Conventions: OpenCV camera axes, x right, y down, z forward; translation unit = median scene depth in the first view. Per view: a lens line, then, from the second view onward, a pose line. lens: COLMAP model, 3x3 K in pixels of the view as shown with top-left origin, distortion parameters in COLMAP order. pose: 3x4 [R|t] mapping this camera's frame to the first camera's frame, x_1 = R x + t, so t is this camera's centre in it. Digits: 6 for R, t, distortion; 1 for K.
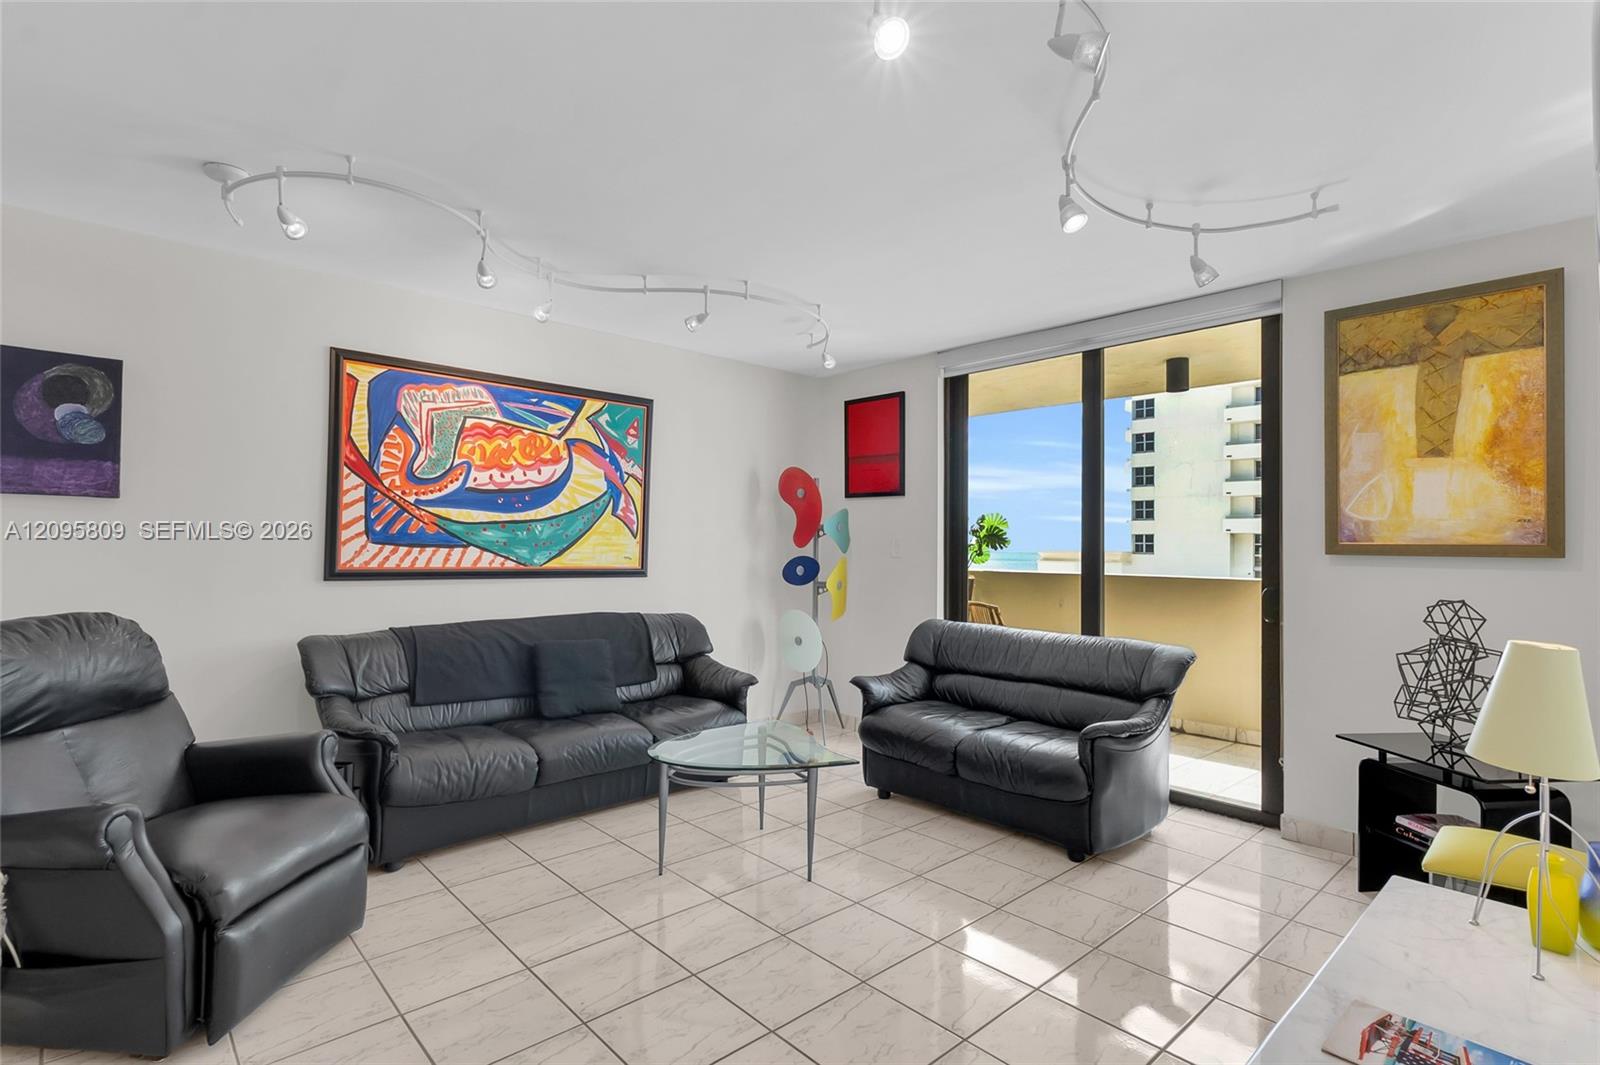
lens RADIAL K [[778.6, 0, 791.3], [0, 778.6, 524.6], [0, 0, 1]] dist [-0.002307, -0.000938]
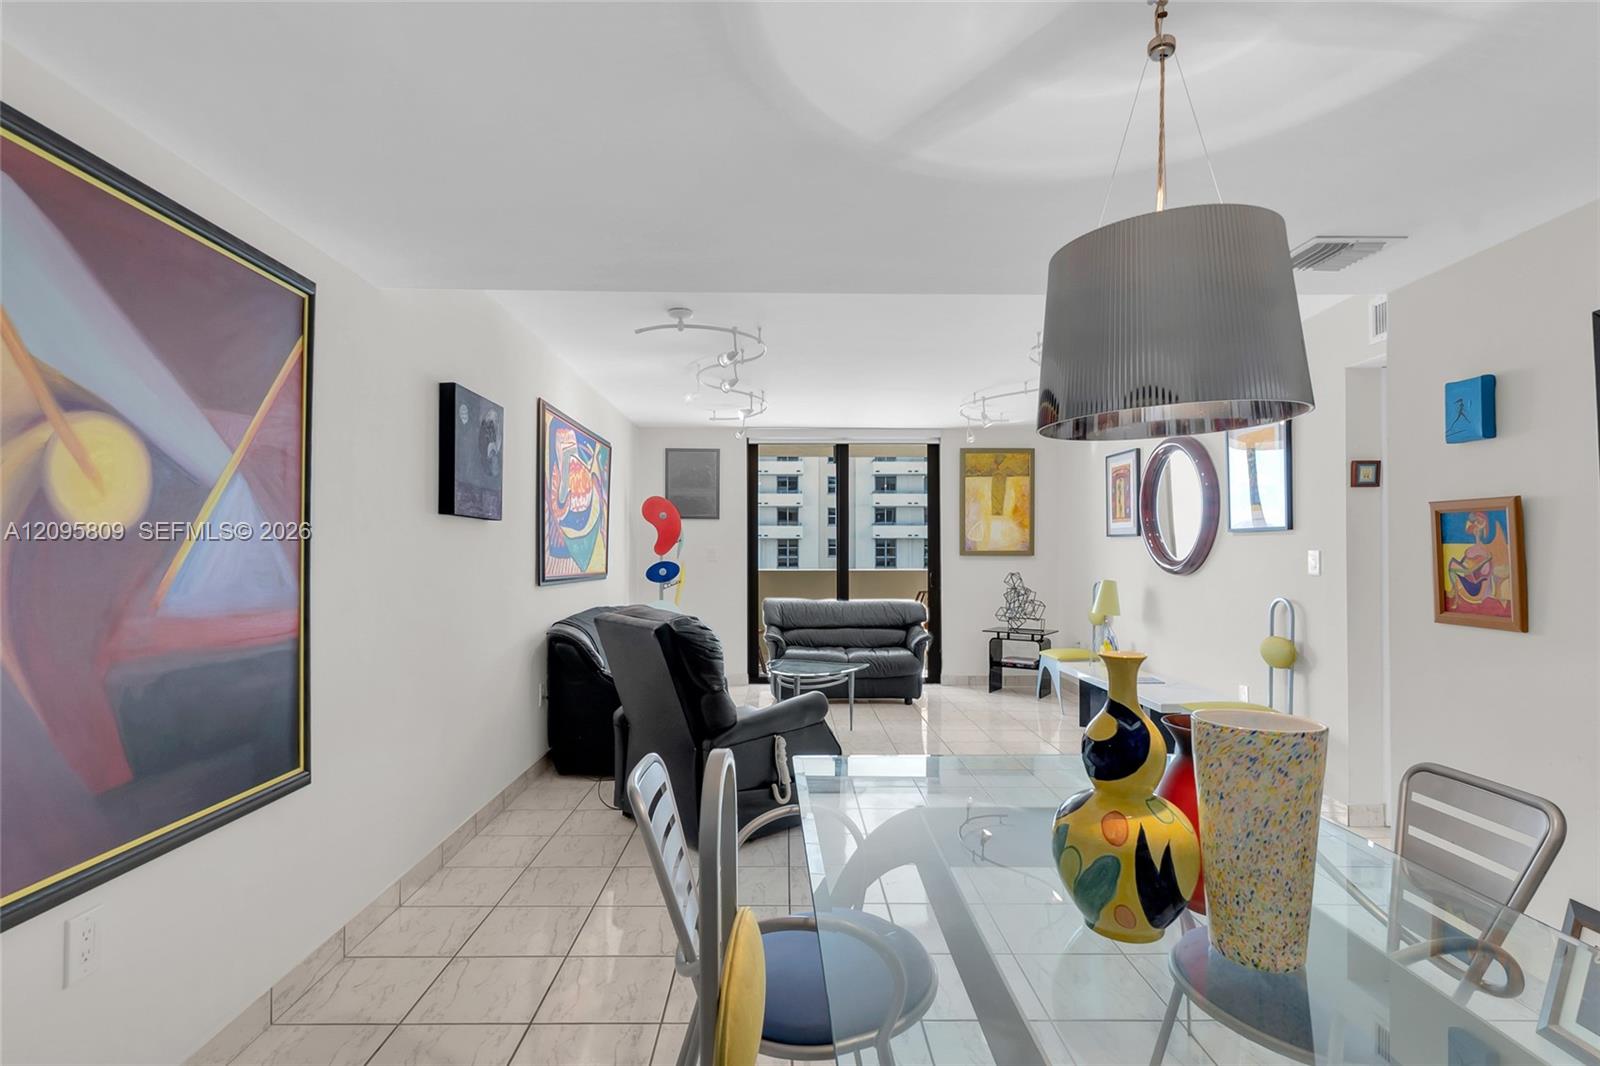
lens RADIAL K [[778.6, 0, 785.4], [0, 778.6, 543.1], [0, 0, 1]] dist [-0.002307, -0.000938]
pose [[0.663124, 0.000157, 0.748510, -1.222899], [-0.014245, 0.999822, 0.012410, -0.016968], [-0.748374, -0.018892, 0.663008, -0.111629]]
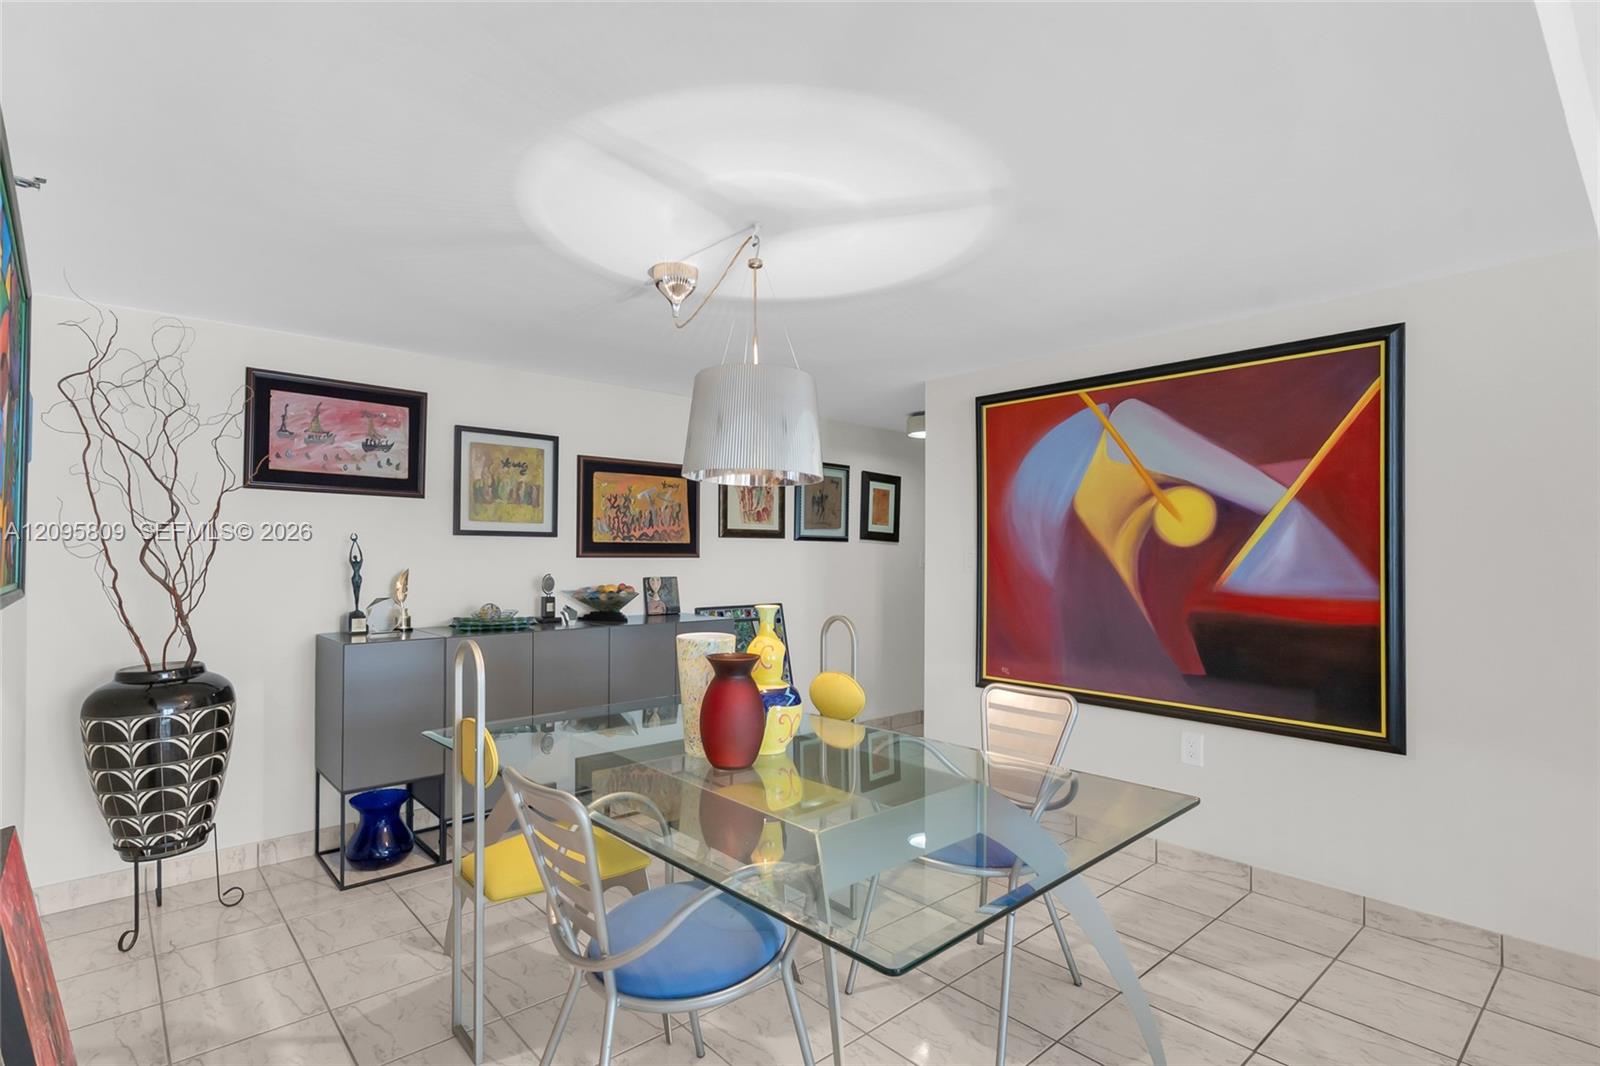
lens RADIAL K [[778.6, 0, 776.2], [0, 778.6, 542.4], [0, 0, 1]] dist [-0.002307, -0.000938]
pose [[-0.018919, -0.022006, -0.999579, -0.294753], [0.026156, 0.999405, -0.022498, -0.007566], [0.999479, -0.026570, -0.018332, 0.013178]]
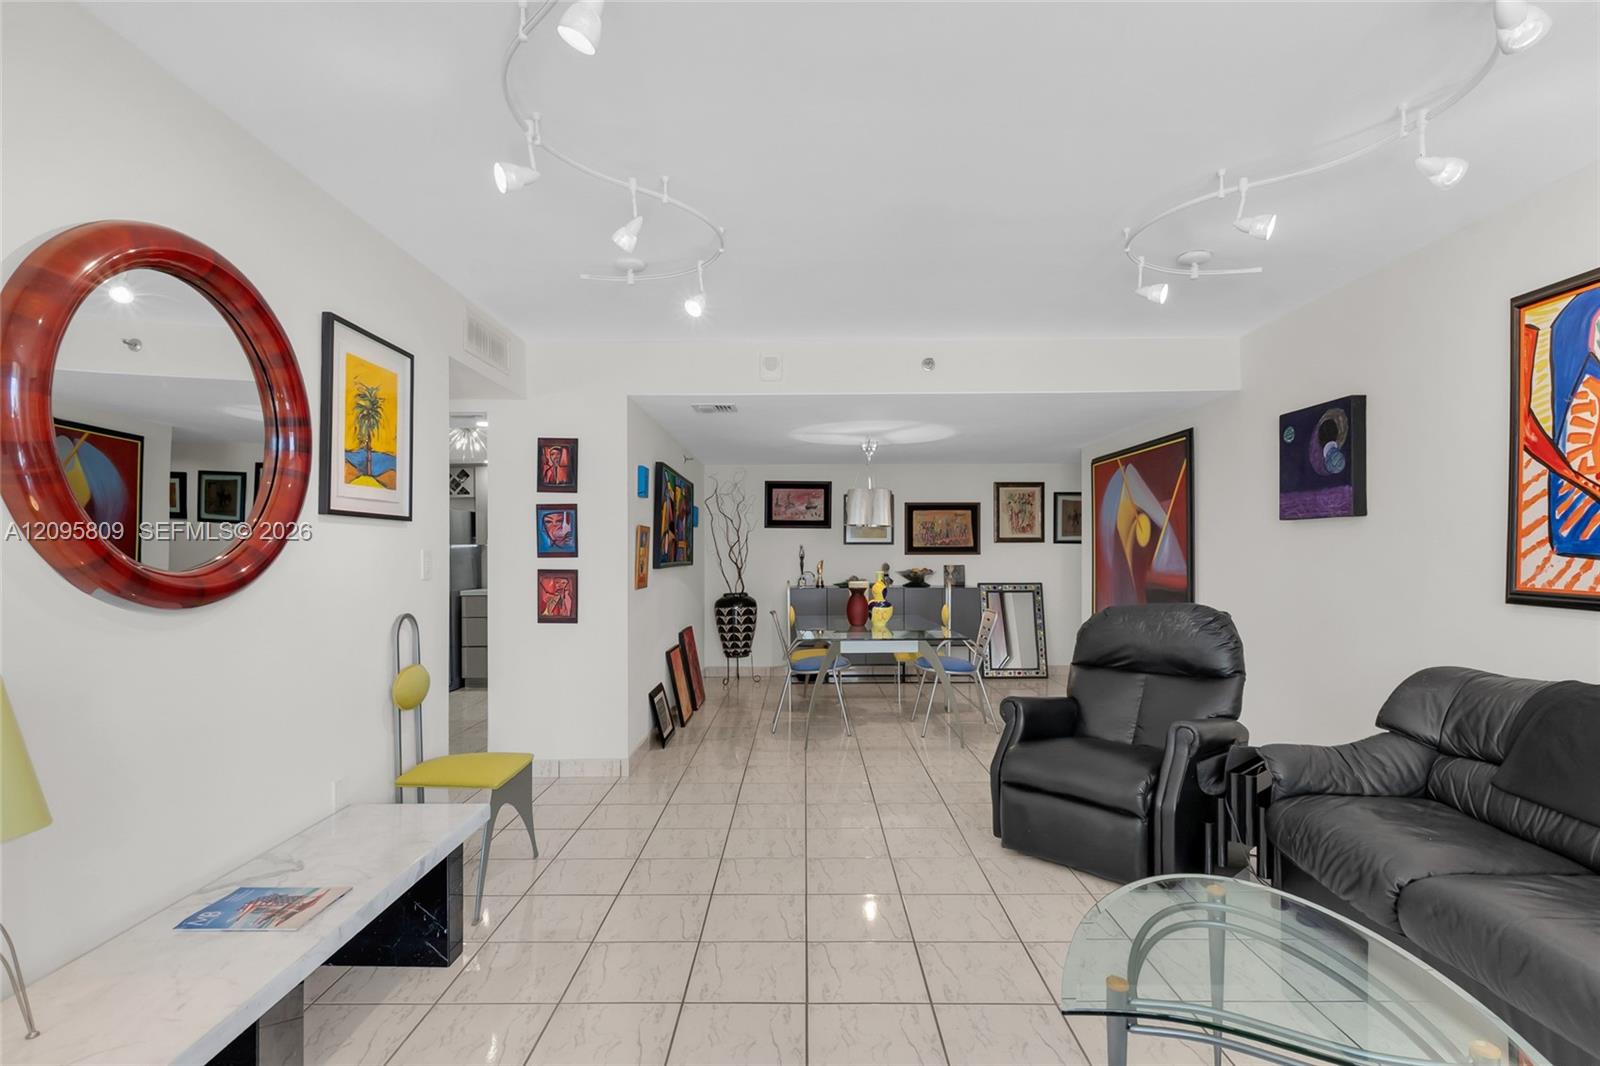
lens RADIAL K [[778.6, 0, 785.7], [0, 778.6, 546.4], [0, 0, 1]] dist [-0.002307, -0.000938]
pose [[-0.682463, -0.010700, -0.730842, 0.441357], [0.020468, 0.999221, -0.033743, 0.025714], [0.730633, -0.037987, -0.681712, 0.971421]]
